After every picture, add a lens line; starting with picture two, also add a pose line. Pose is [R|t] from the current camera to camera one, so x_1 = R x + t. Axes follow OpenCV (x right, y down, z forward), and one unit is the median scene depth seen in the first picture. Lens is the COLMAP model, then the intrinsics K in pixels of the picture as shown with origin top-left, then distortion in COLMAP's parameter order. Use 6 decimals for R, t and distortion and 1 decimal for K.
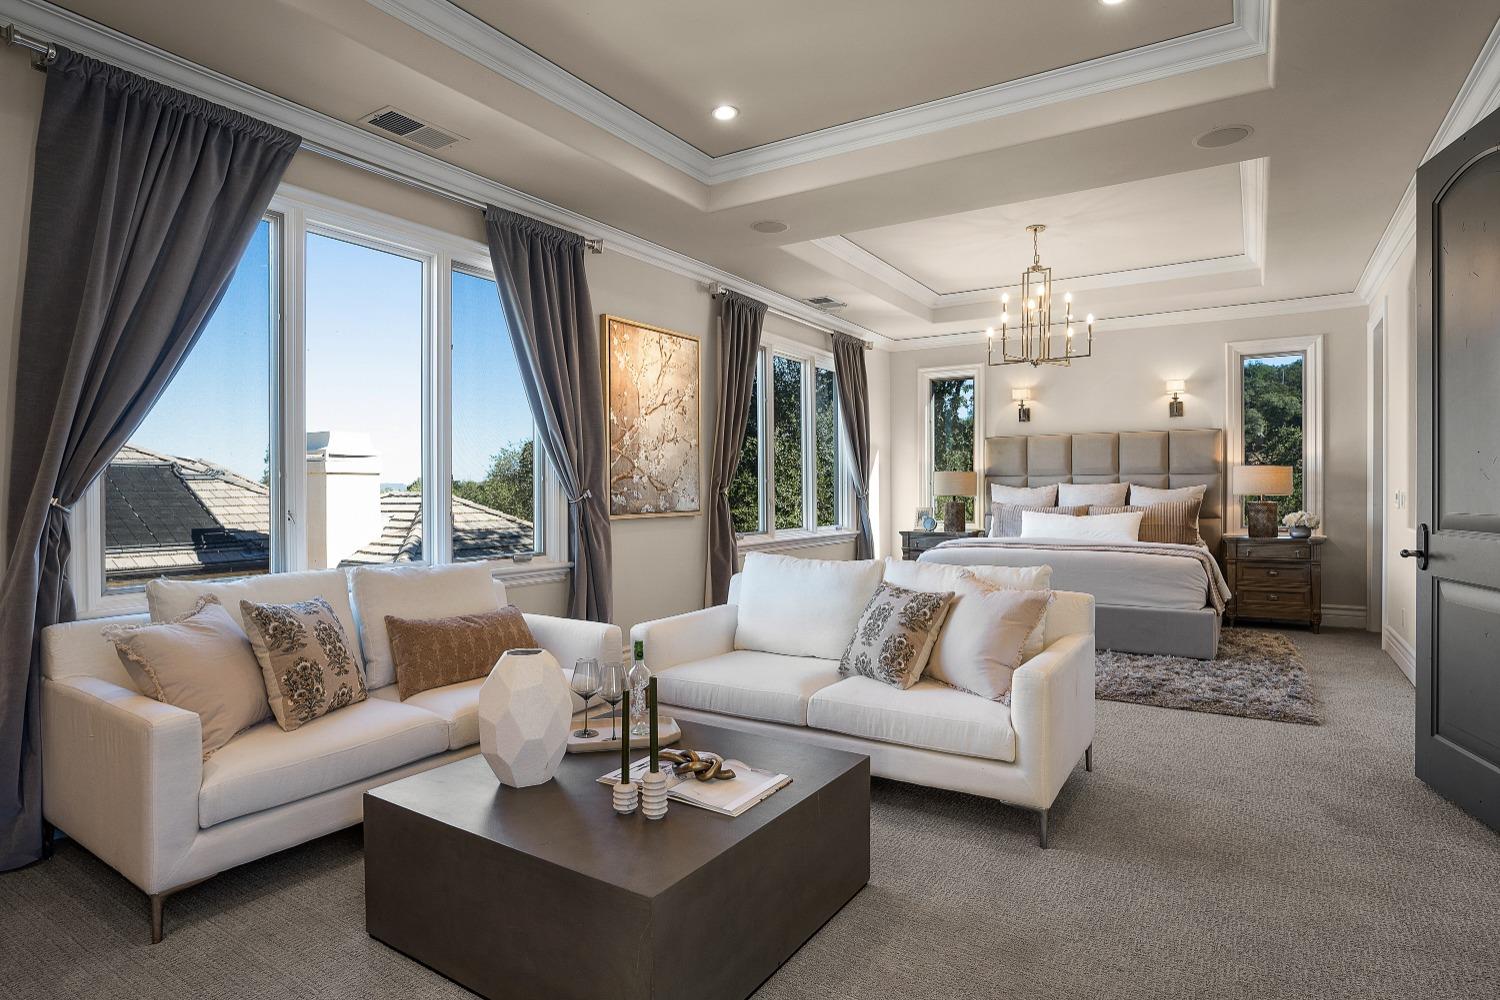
lens RADIAL K [[803.0, 0, 750.0], [0, 803.0, 500.0], [0, 0, 1]] dist [-0.003604, -0.000470]
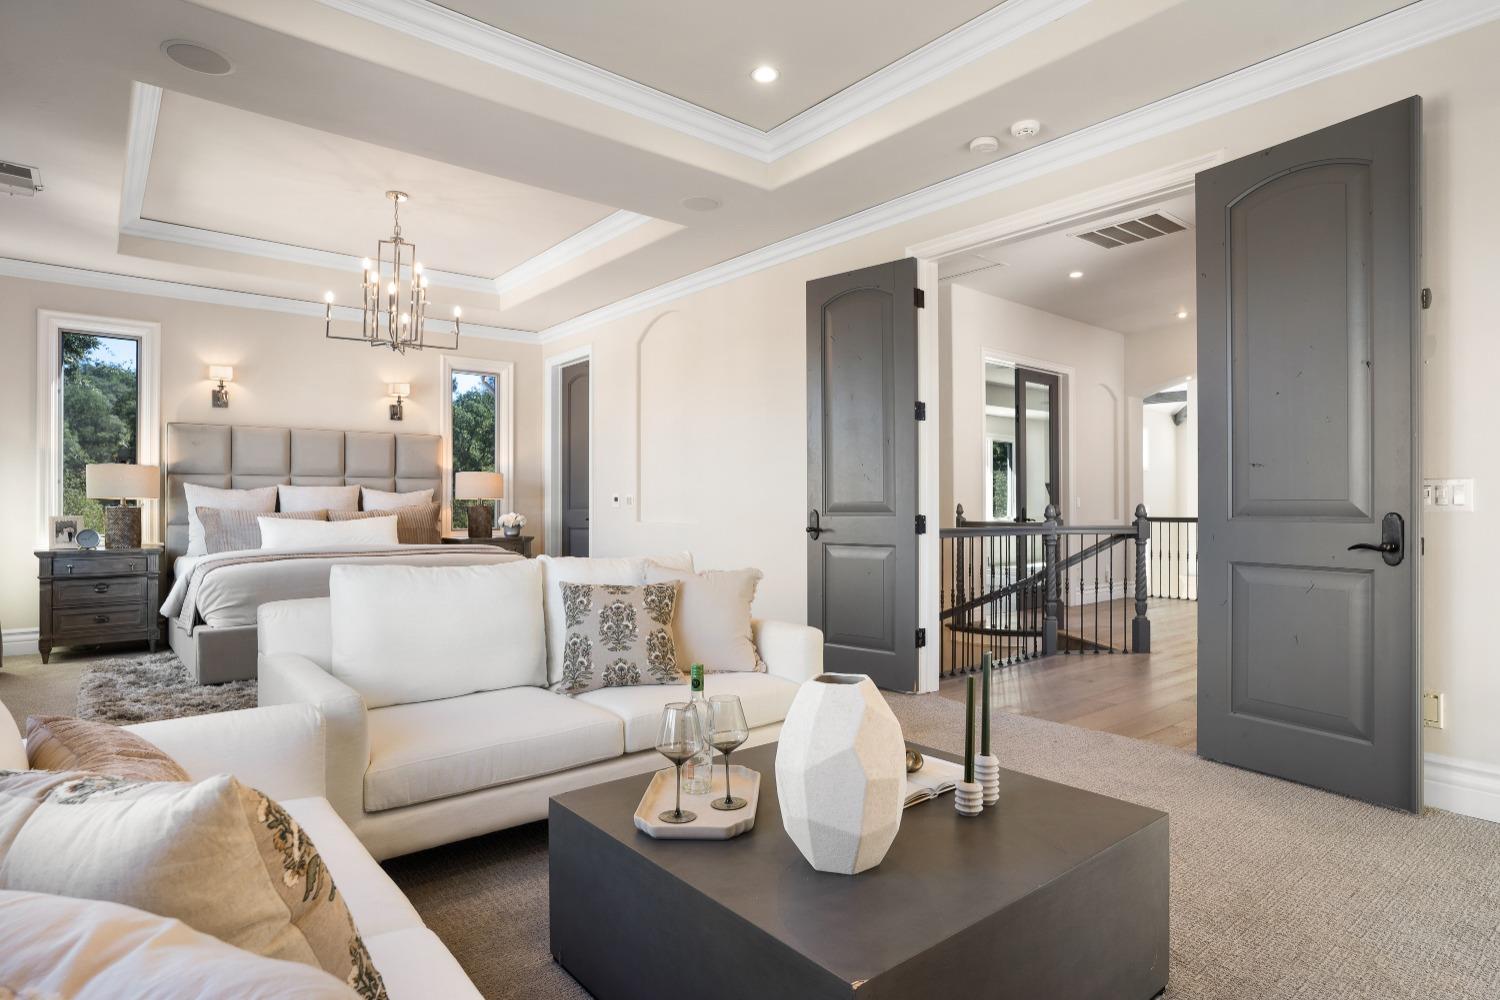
lens RADIAL K [[839.2, 0, 750.0], [0, 839.2, 500.0], [0, 0, 1]] dist [0.017030, -0.000132]
pose [[0.328051, 0.009070, 0.944616, -0.306671], [0.011057, 0.999849, -0.013440, 0.013390], [-0.944595, 0.014854, 0.327901, 0.251994]]
